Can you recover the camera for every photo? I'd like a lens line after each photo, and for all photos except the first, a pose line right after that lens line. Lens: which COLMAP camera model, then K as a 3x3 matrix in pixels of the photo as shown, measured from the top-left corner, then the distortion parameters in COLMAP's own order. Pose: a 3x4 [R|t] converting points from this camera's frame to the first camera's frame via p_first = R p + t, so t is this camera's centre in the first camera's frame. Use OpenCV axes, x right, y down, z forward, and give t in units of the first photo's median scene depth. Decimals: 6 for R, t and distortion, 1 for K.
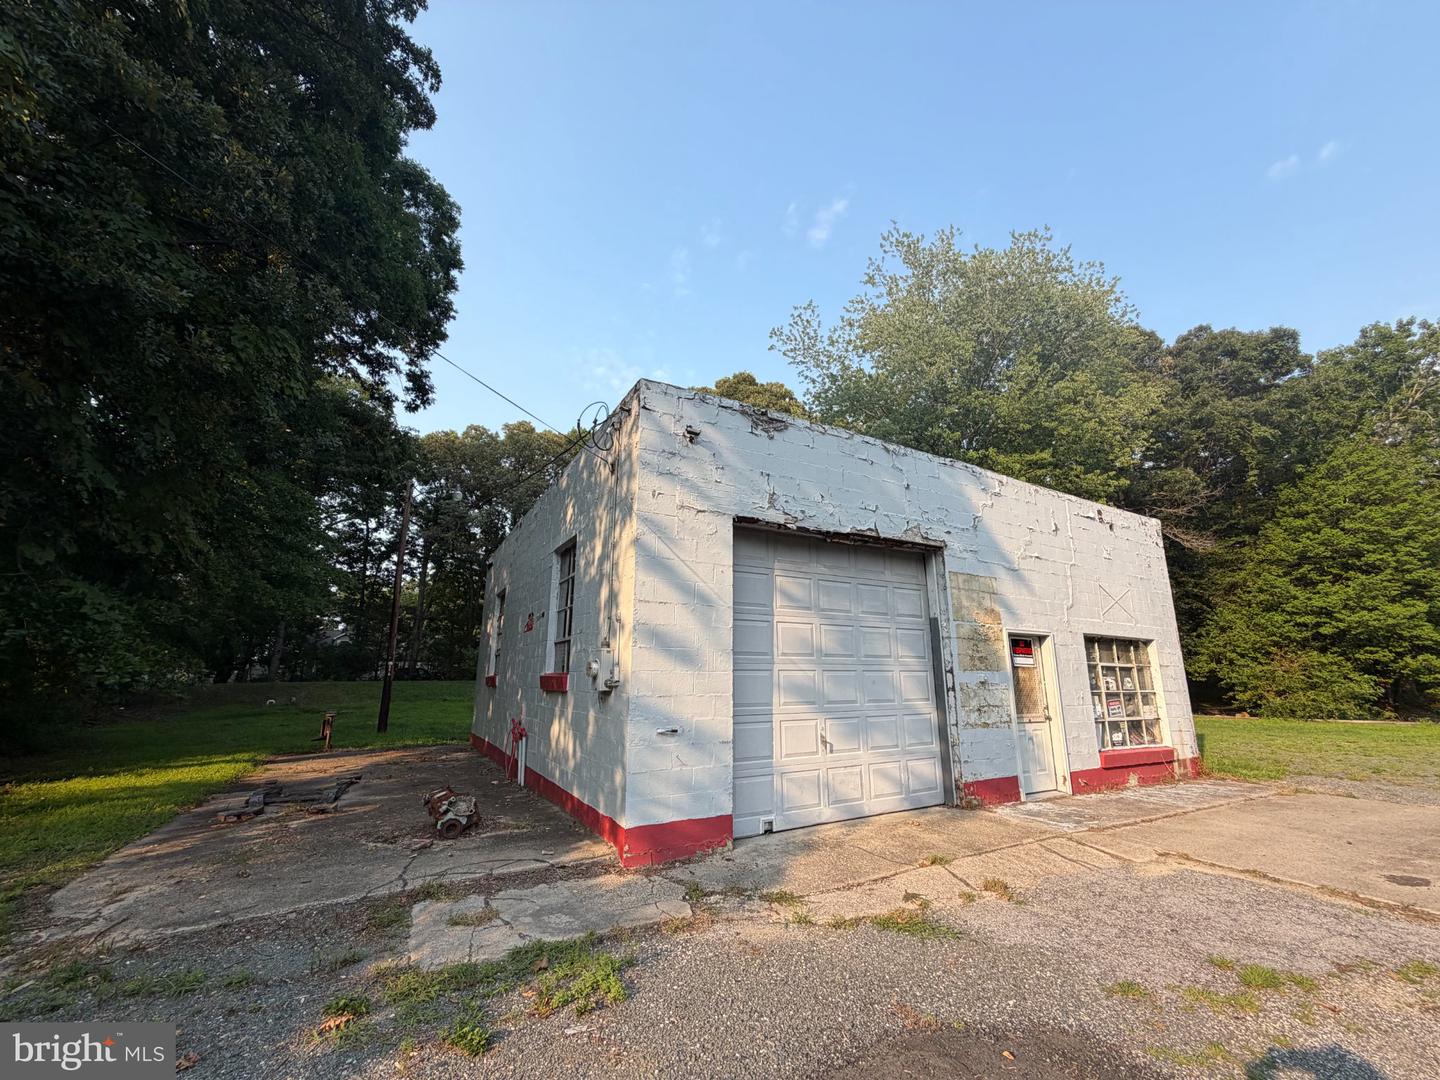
lens RADIAL K [[569.6, 0, 709.9], [0, 569.6, 544.7], [0, 0, 1]] dist [-0.000753, -0.000146]
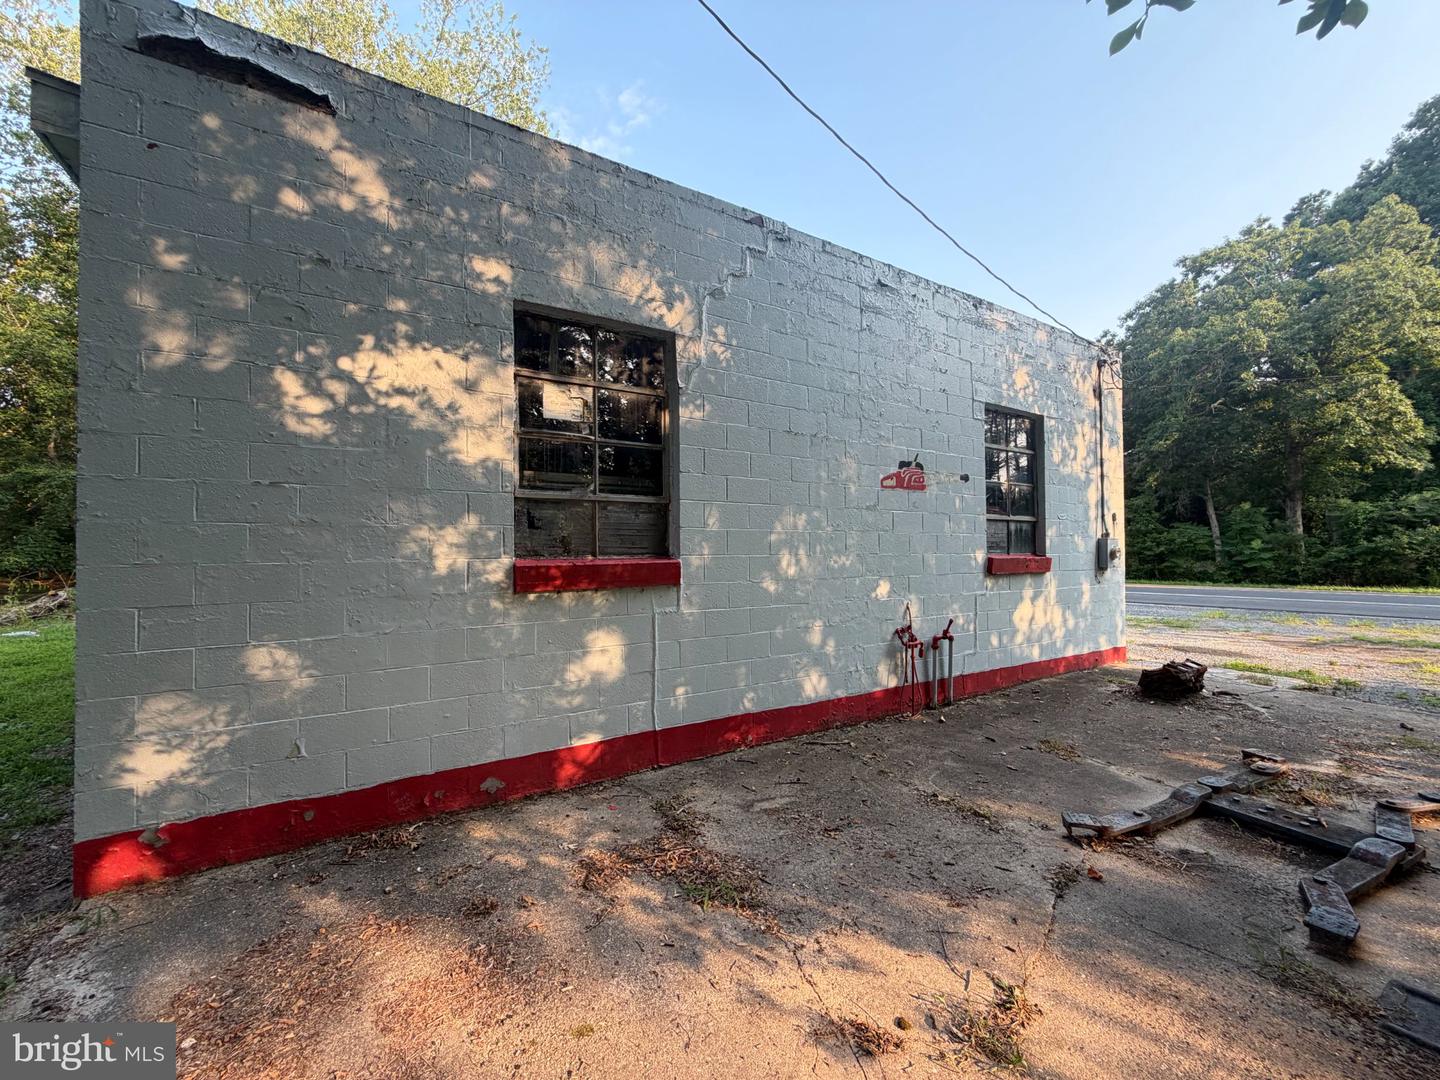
lens RADIAL K [[572.3, 0, 714.3], [0, 572.3, 540.7], [0, 0, 1]] dist [-0.000021, 0.000144]
pose [[-0.037427, 0.011847, 0.999229, -1.107262], [-0.226857, 0.973722, -0.020042, 0.315716], [-0.973209, -0.227433, -0.033756, 1.434064]]
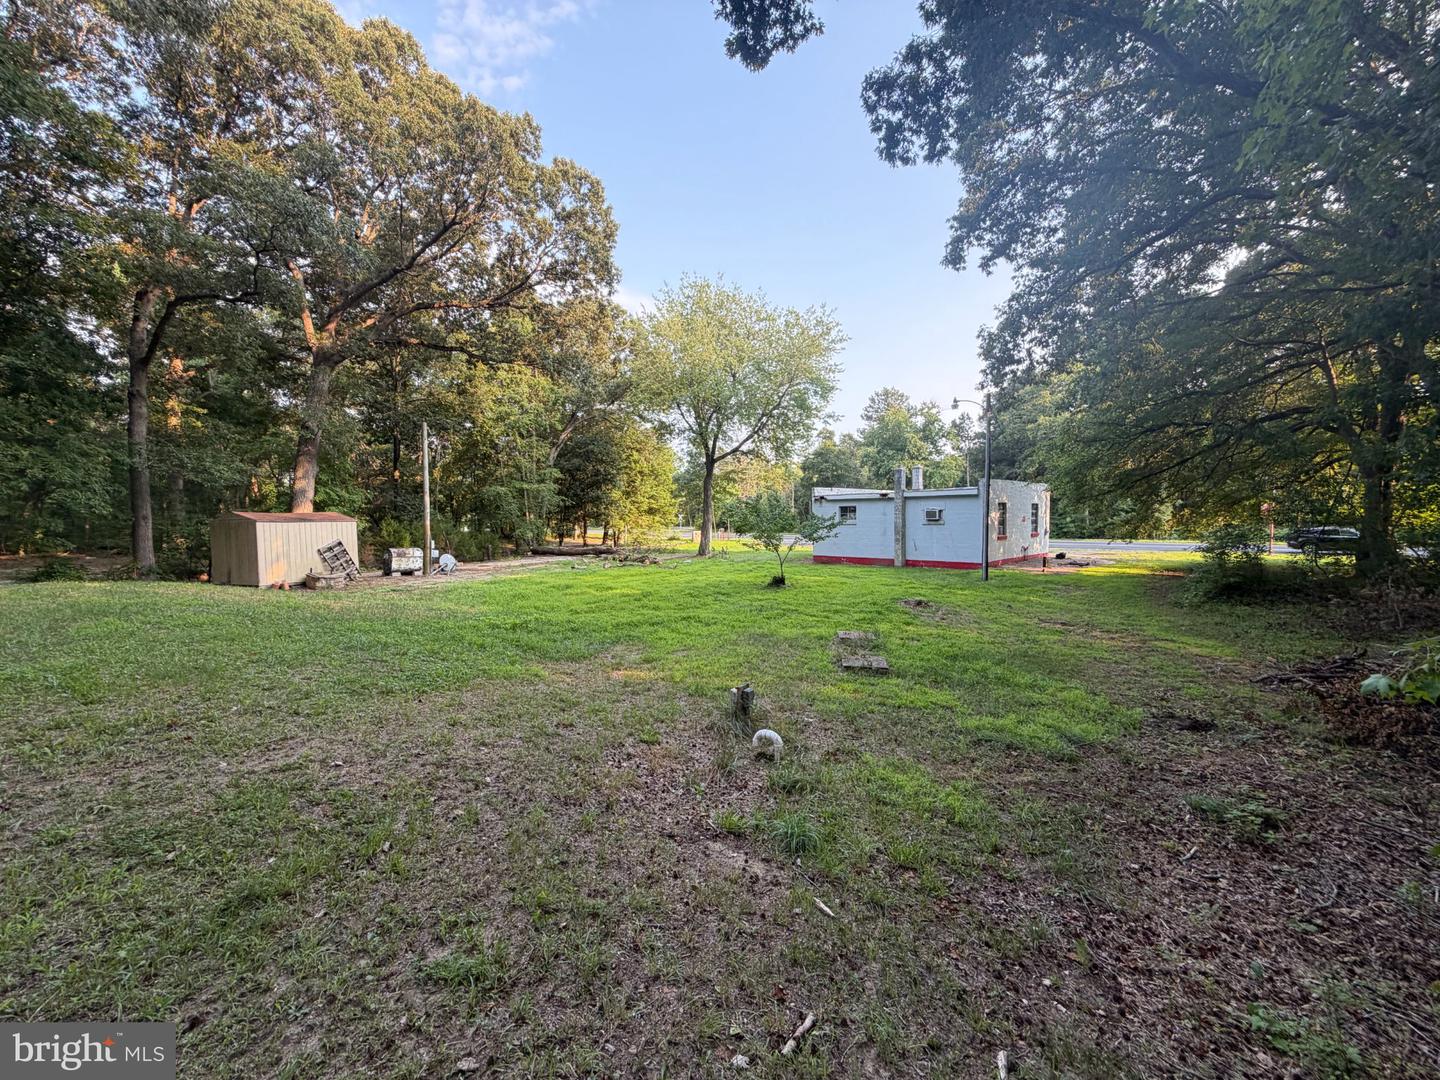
lens RADIAL K [[572.3, 0, 714.3], [0, 572.3, 540.7], [0, 0, 1]] dist [-0.000021, 0.000144]
pose [[-0.248811, -0.046357, 0.967442, -3.967486], [-0.213635, 0.976880, -0.008134, 0.851839], [-0.944697, -0.208704, -0.252962, 4.447343]]
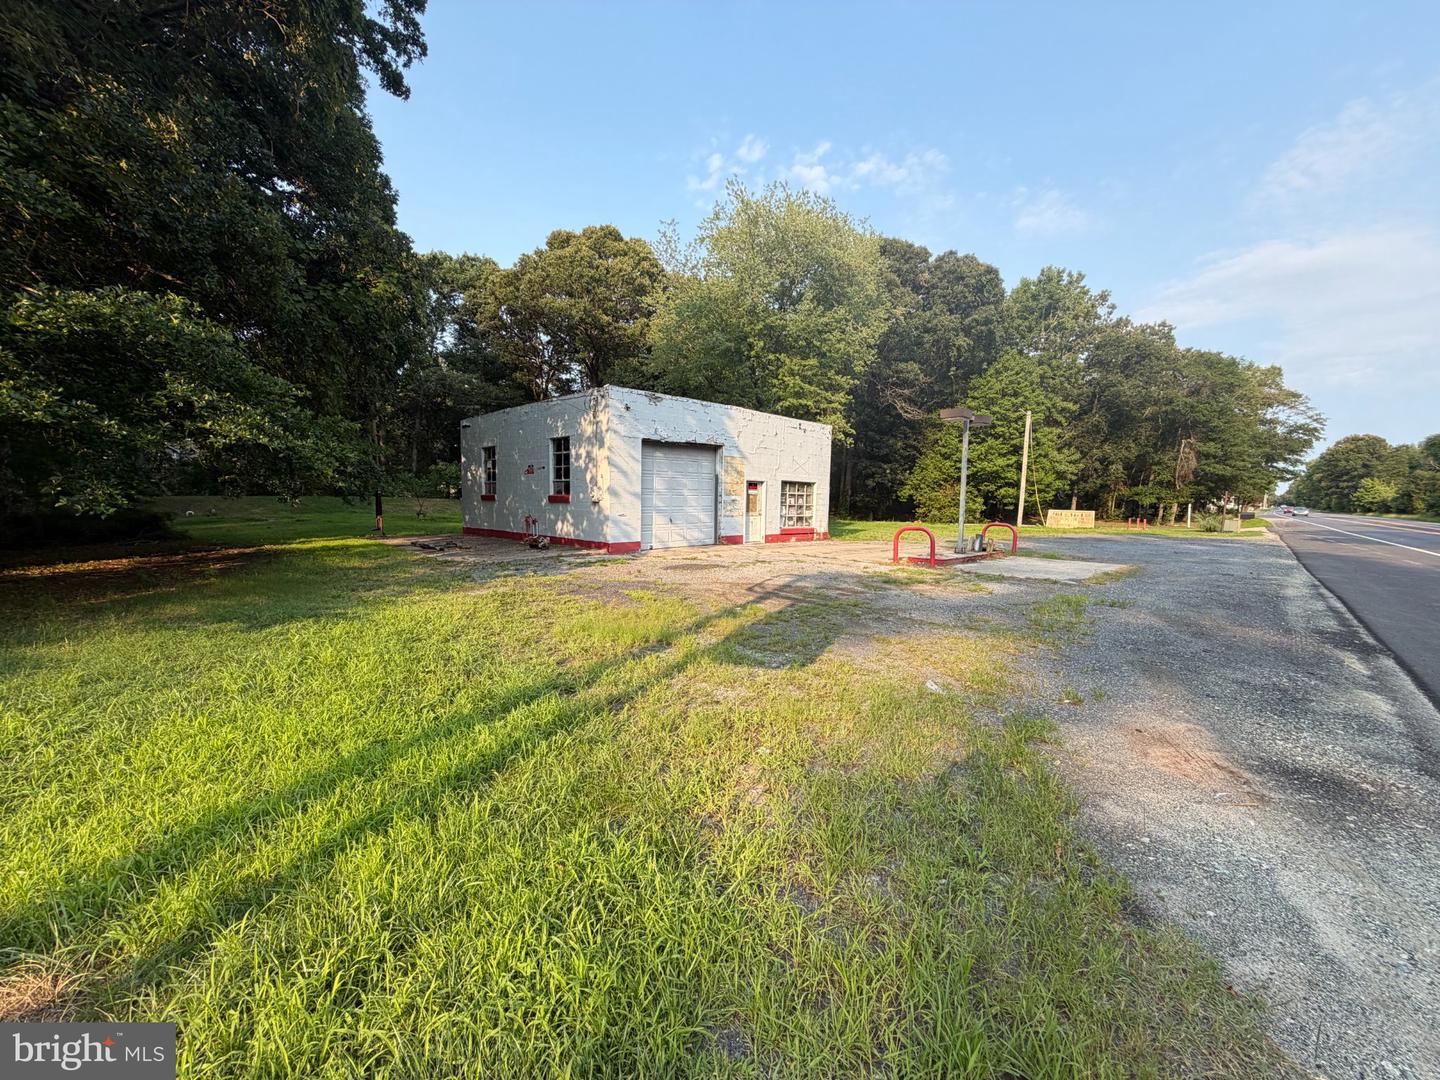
lens RADIAL K [[561.1, 0, 710.1], [0, 561.1, 540.9], [0, 0, 1]] dist [0.000173, 0.000033]
pose [[0.965188, -0.012174, 0.261274, -0.260583], [-0.067685, 0.953265, 0.294457, -0.295761], [-0.252648, -0.301891, 0.919256, -1.249507]]
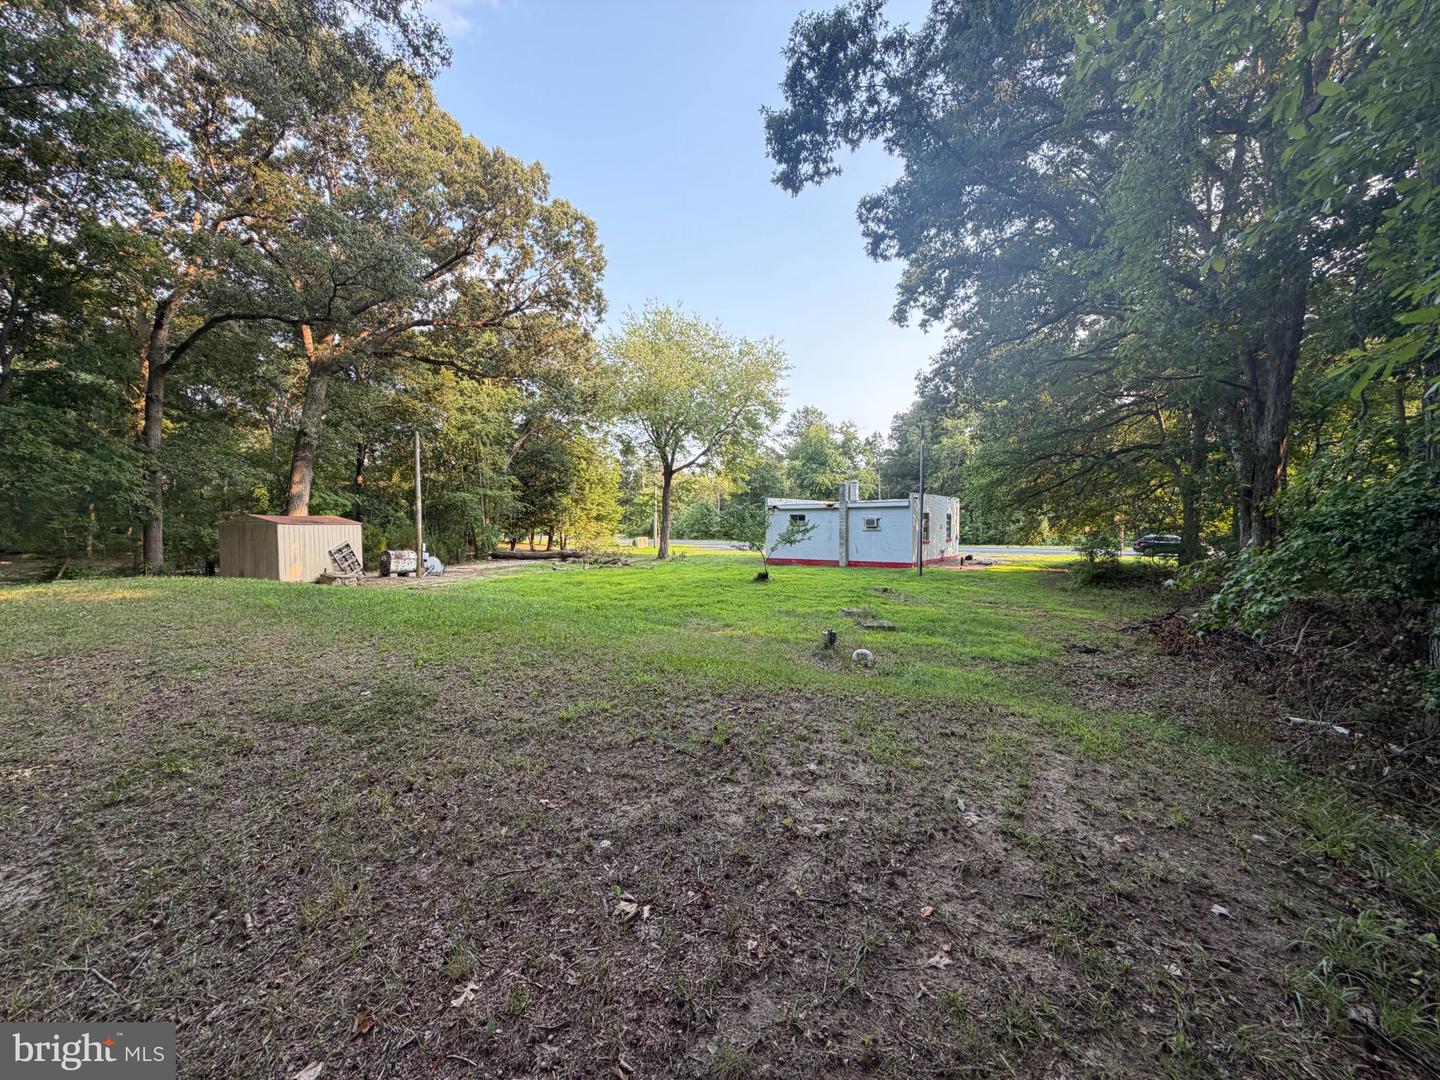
lens RADIAL K [[572.3, 0, 714.3], [0, 572.3, 540.7], [0, 0, 1]] dist [-0.000021, 0.000144]
pose [[-0.395892, -0.033391, 0.917690, -4.309948], [-0.209862, 0.976182, -0.055015, 0.997611], [-0.893995, -0.214368, -0.393470, 5.031843]]
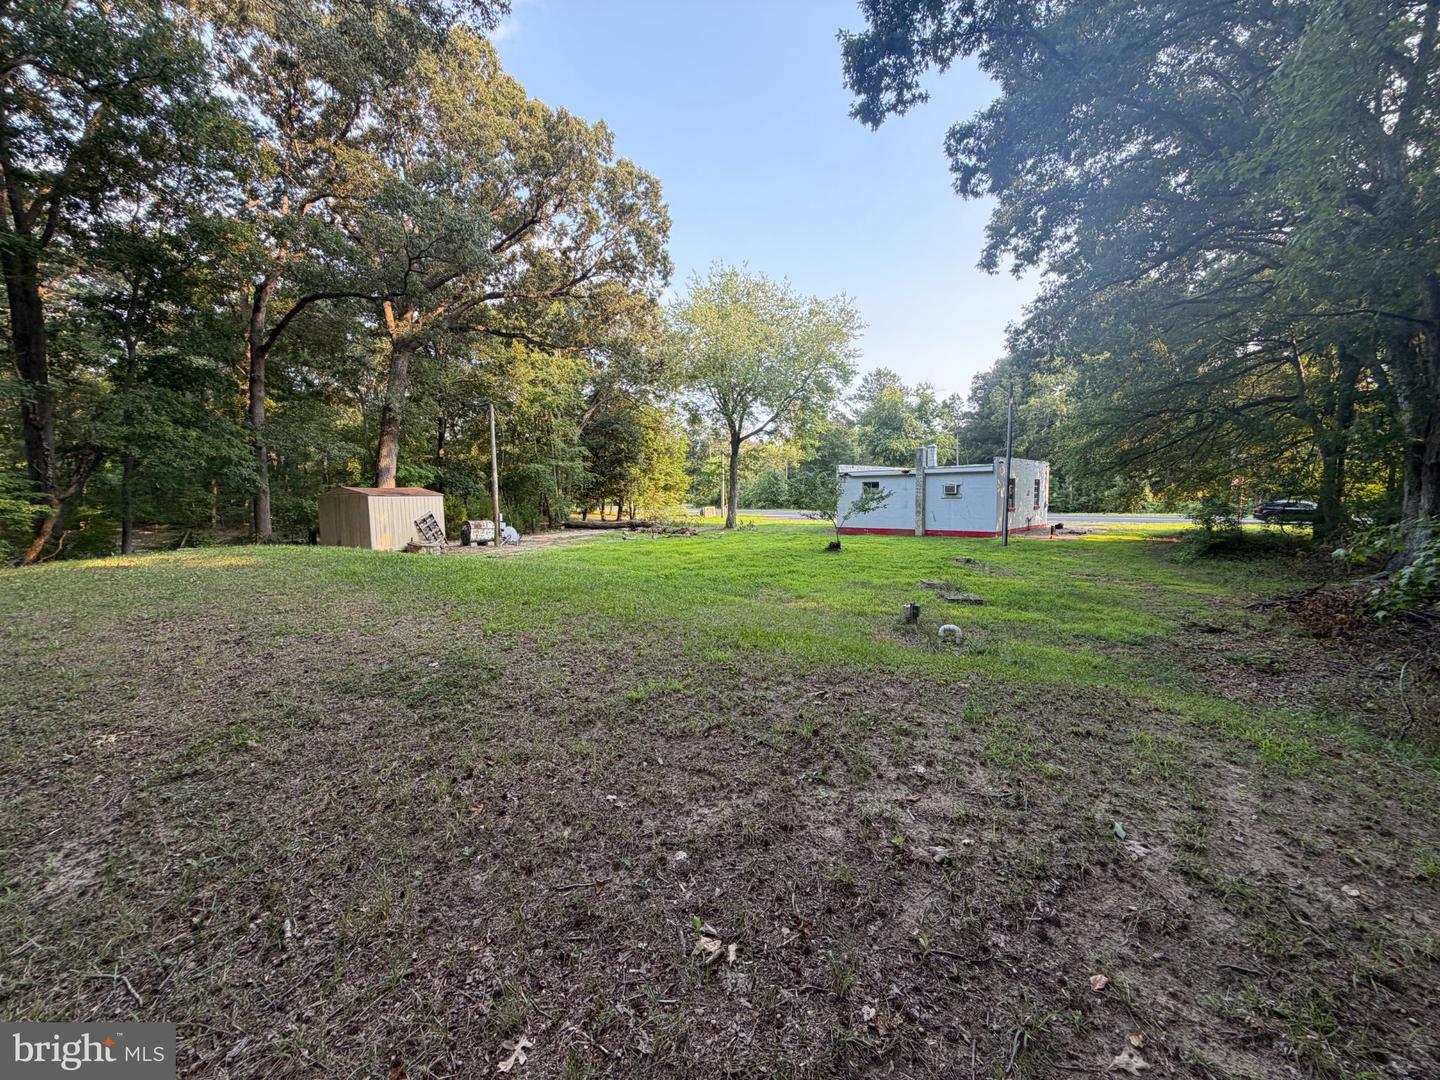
lens RADIAL K [[572.3, 0, 714.3], [0, 572.3, 540.7], [0, 0, 1]] dist [-0.000021, 0.000144]
pose [[-0.286725, -0.082180, 0.954482, -4.242029], [-0.209634, 0.977550, 0.021192, 1.002432], [-0.934795, -0.194016, -0.297516, 5.017894]]
